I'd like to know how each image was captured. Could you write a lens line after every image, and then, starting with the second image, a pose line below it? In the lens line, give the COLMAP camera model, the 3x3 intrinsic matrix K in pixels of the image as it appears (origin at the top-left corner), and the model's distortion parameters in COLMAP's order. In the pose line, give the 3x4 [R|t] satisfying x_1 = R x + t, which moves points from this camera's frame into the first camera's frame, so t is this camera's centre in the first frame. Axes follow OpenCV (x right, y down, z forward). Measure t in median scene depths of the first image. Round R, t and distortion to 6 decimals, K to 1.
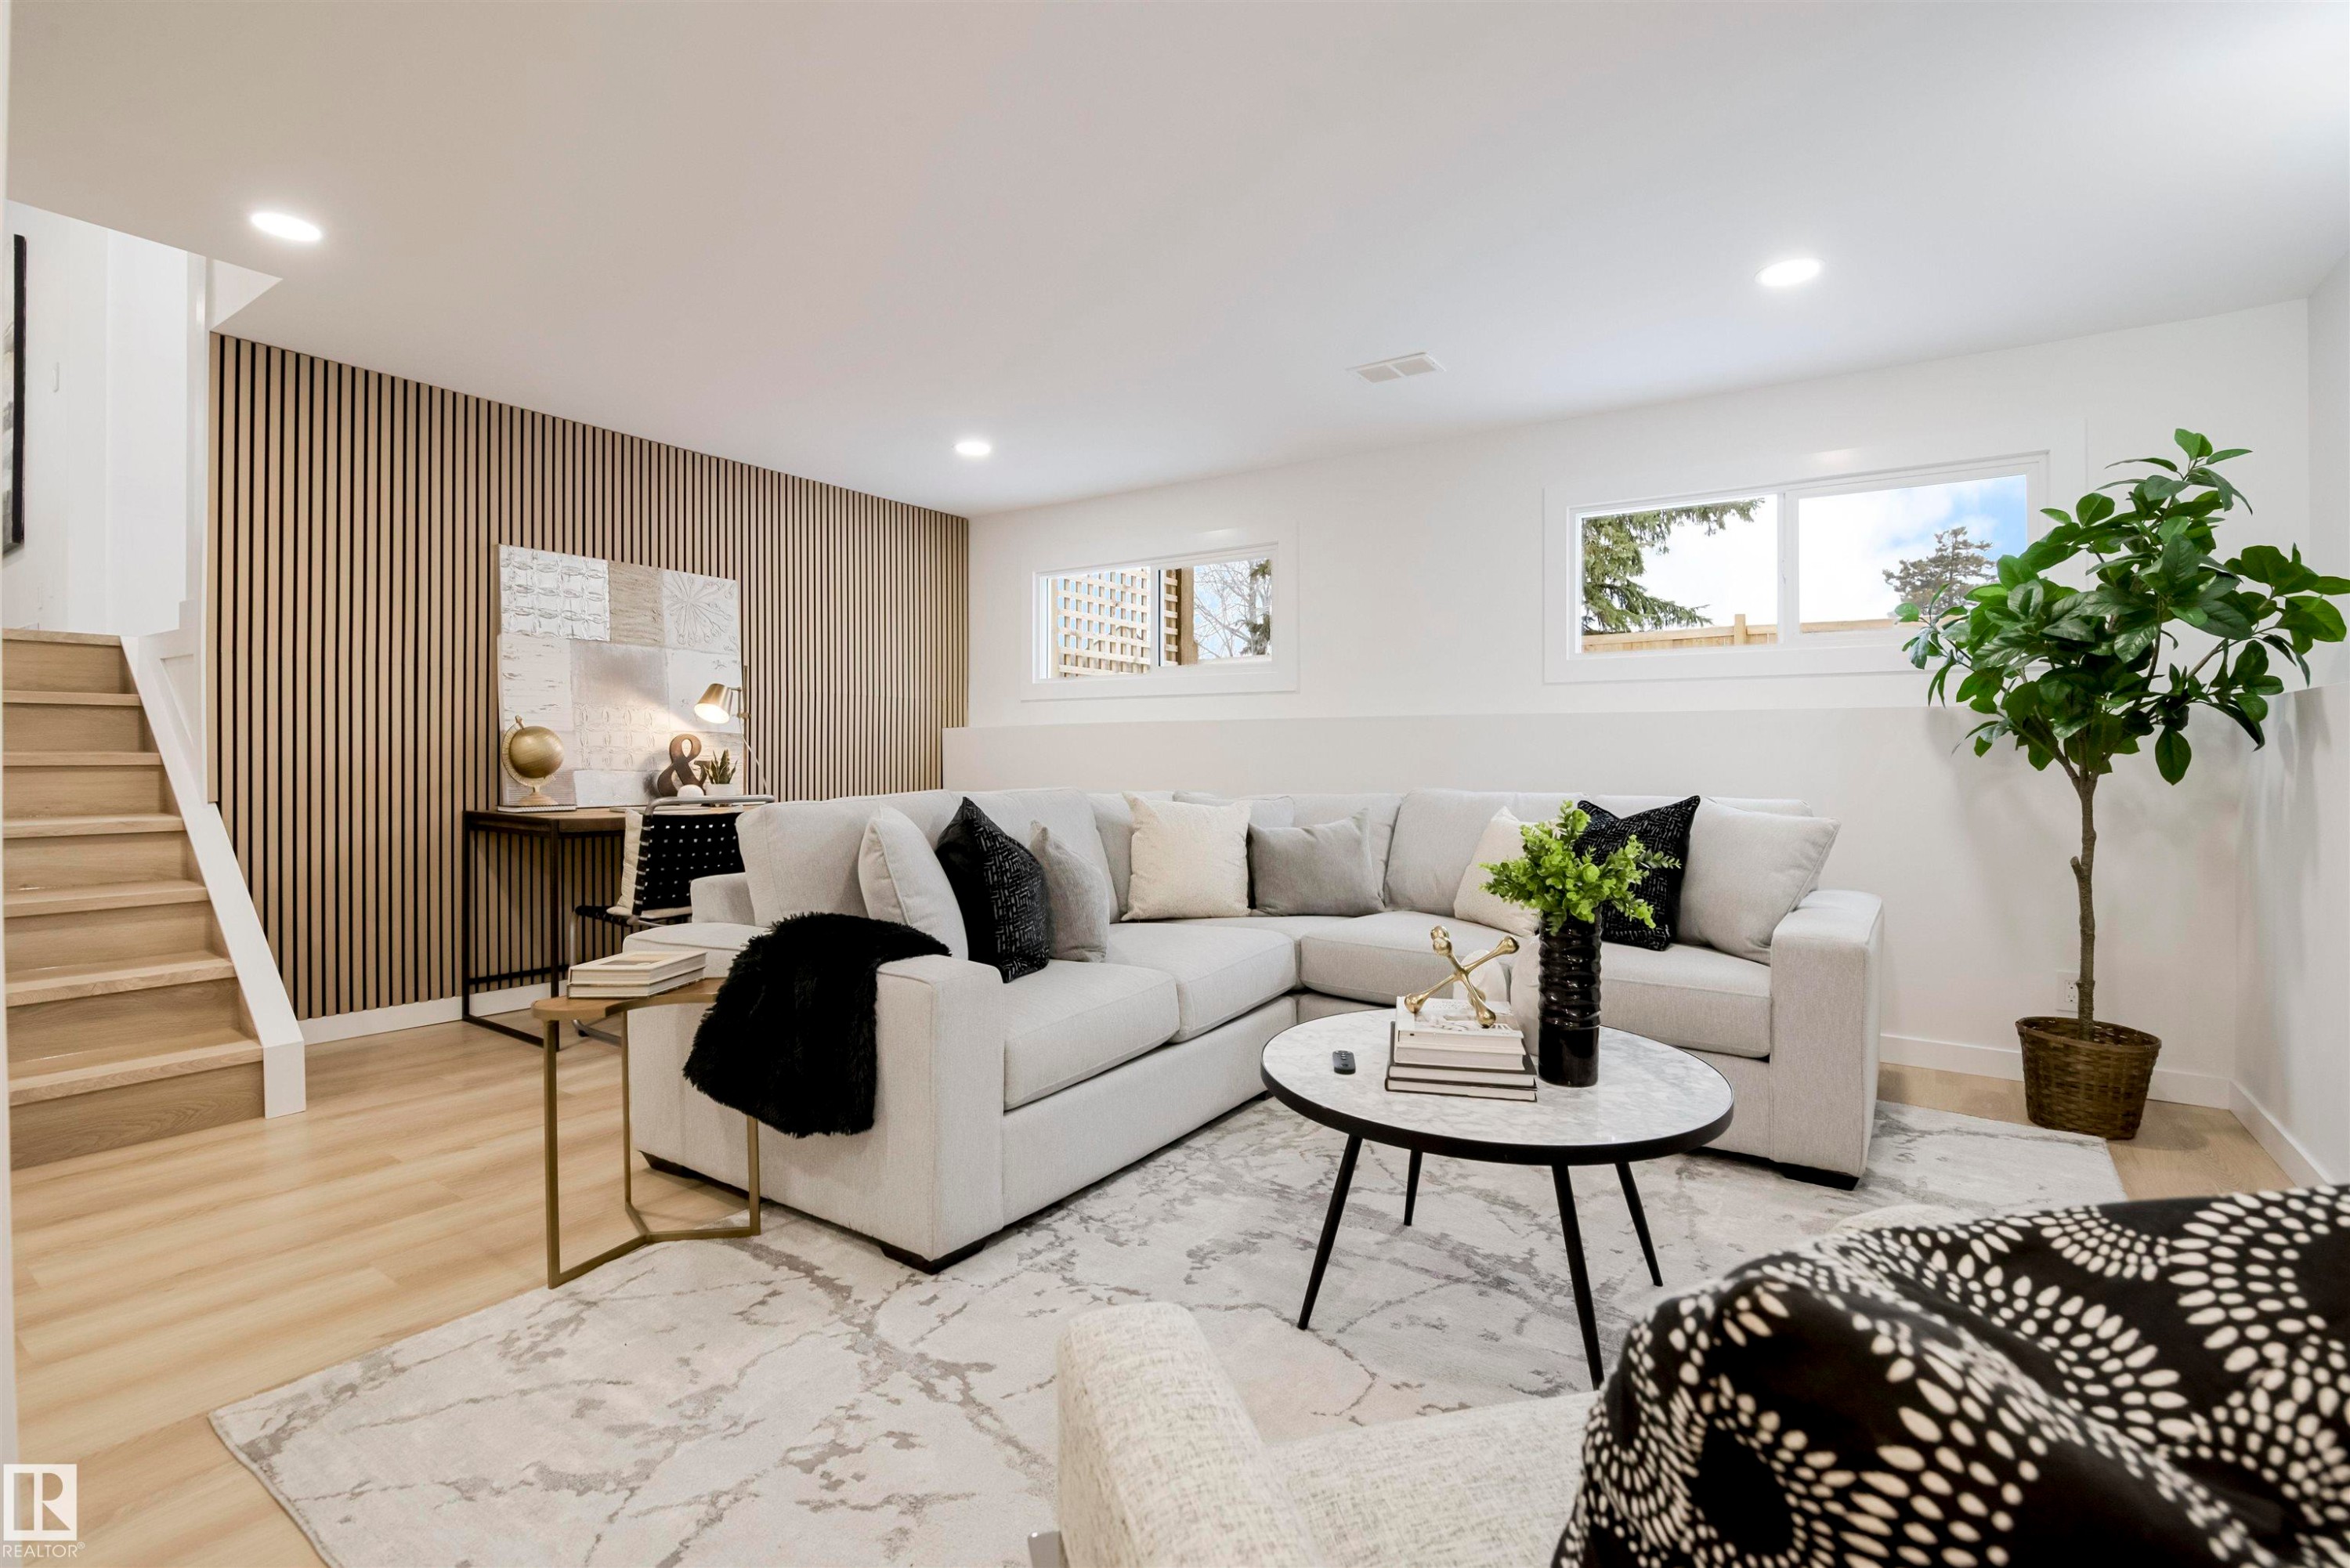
lens RADIAL K [[1077.6, 0, 1179.2], [0, 1077.6, 784.8], [0, 0, 1]] dist [-0.016407, 0.000494]
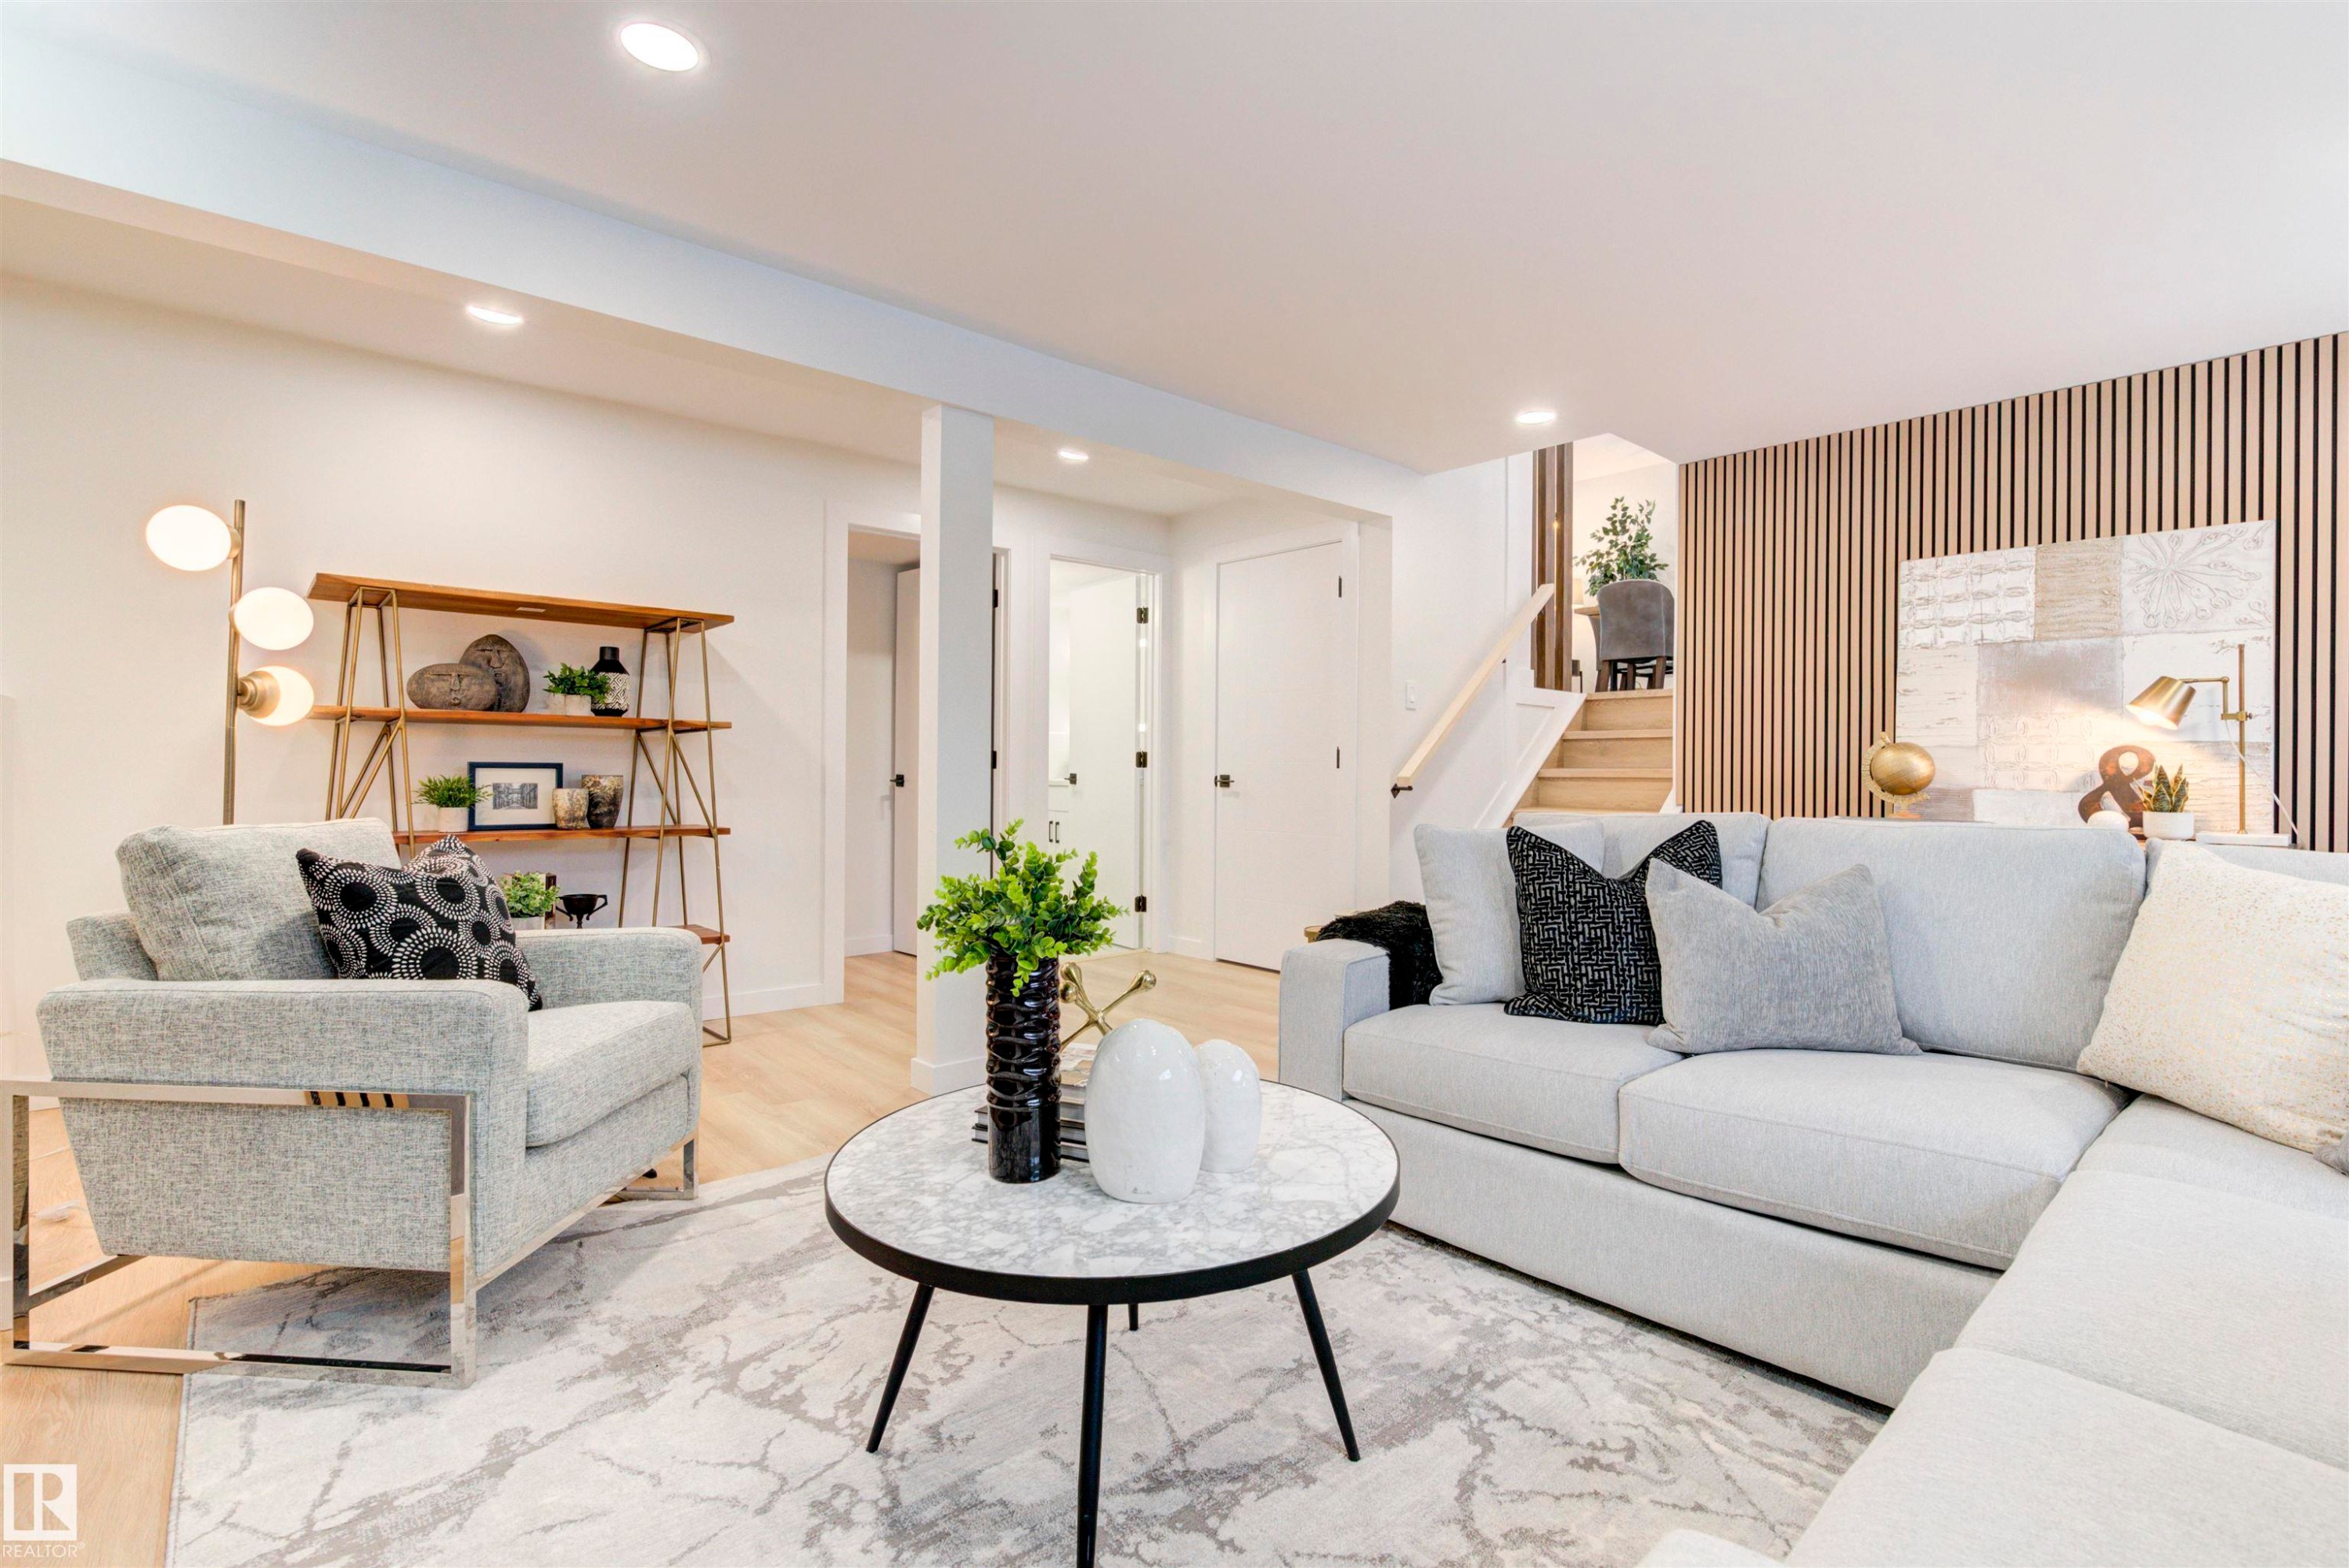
lens RADIAL K [[1077.2, 0, 1178.7], [0, 1077.2, 784.8], [0, 0, 1]] dist [-0.016407, 0.000494]
pose [[-0.236467, 0.011318, -0.971574, 0.719530], [-0.032121, 0.999295, 0.019458, -0.019138], [0.971108, 0.035809, -0.235937, 0.840342]]
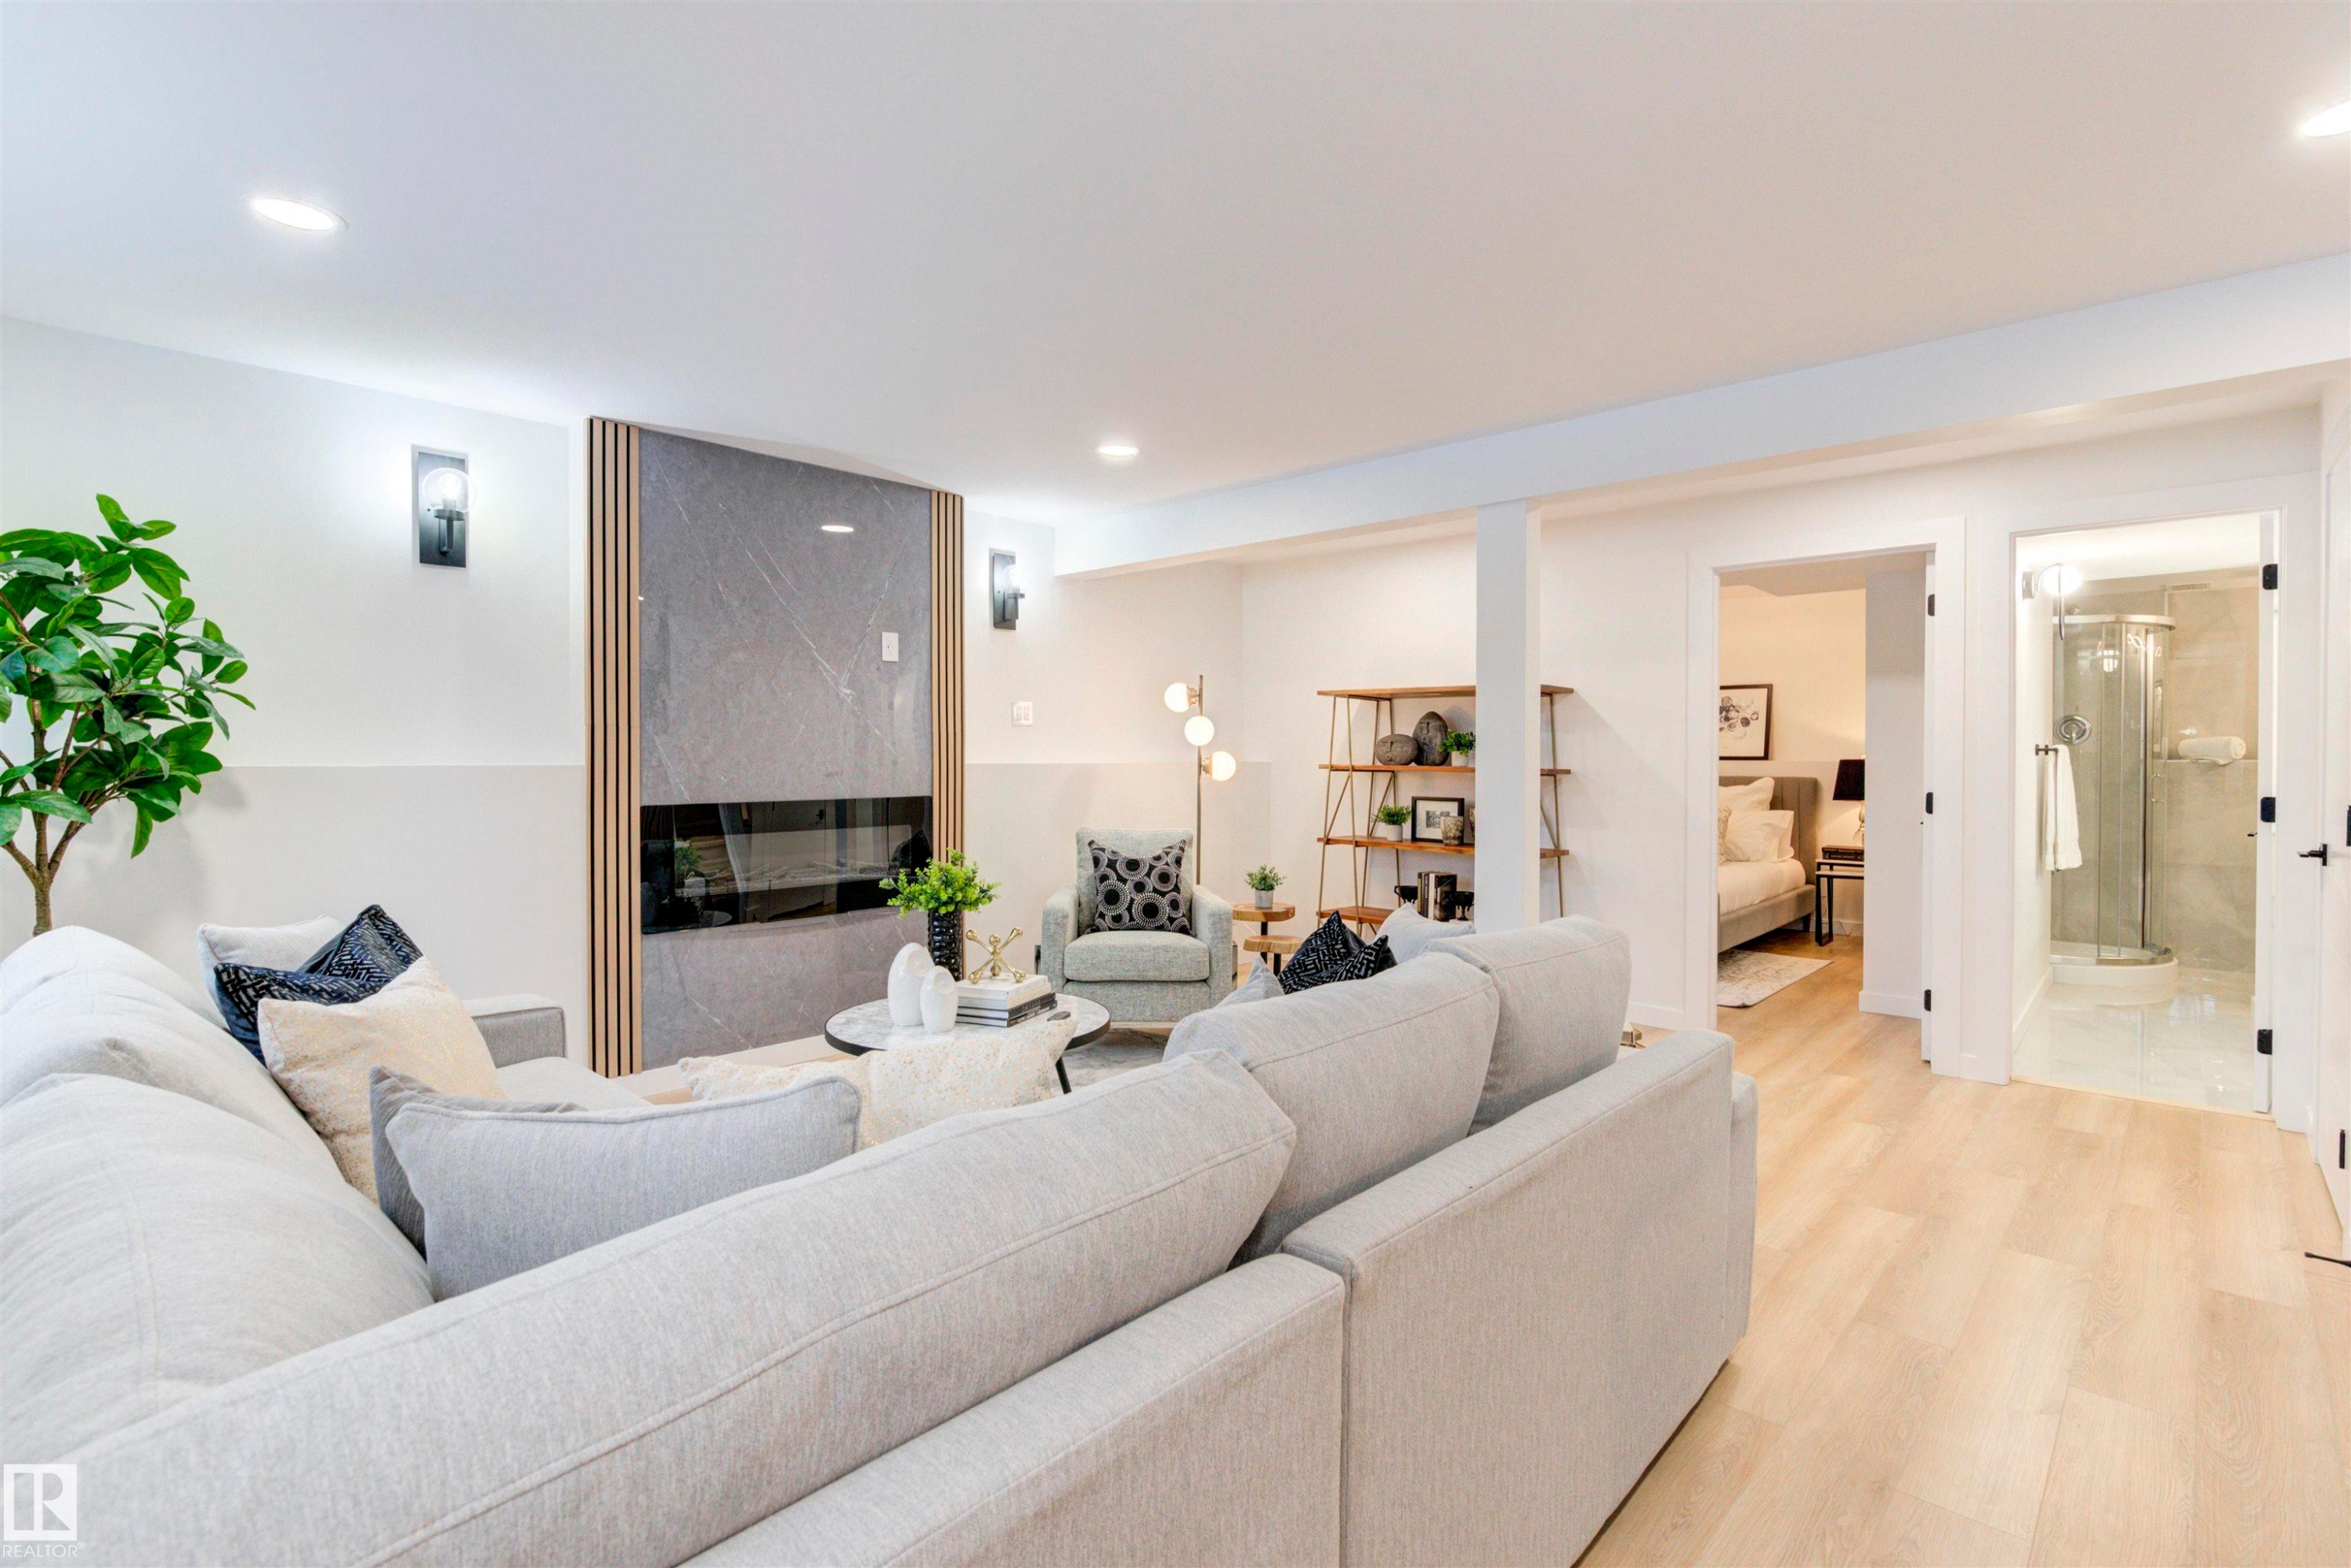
lens RADIAL K [[1078.1, 0, 1179.7], [0, 1078.1, 784.8], [0, 0, 1]] dist [-0.016407, 0.000494]
pose [[-0.989932, -0.010672, 0.141140, -0.163103], [-0.003383, 0.998653, 0.051783, -0.115596], [-0.141502, 0.050784, -0.988634, 1.728702]]
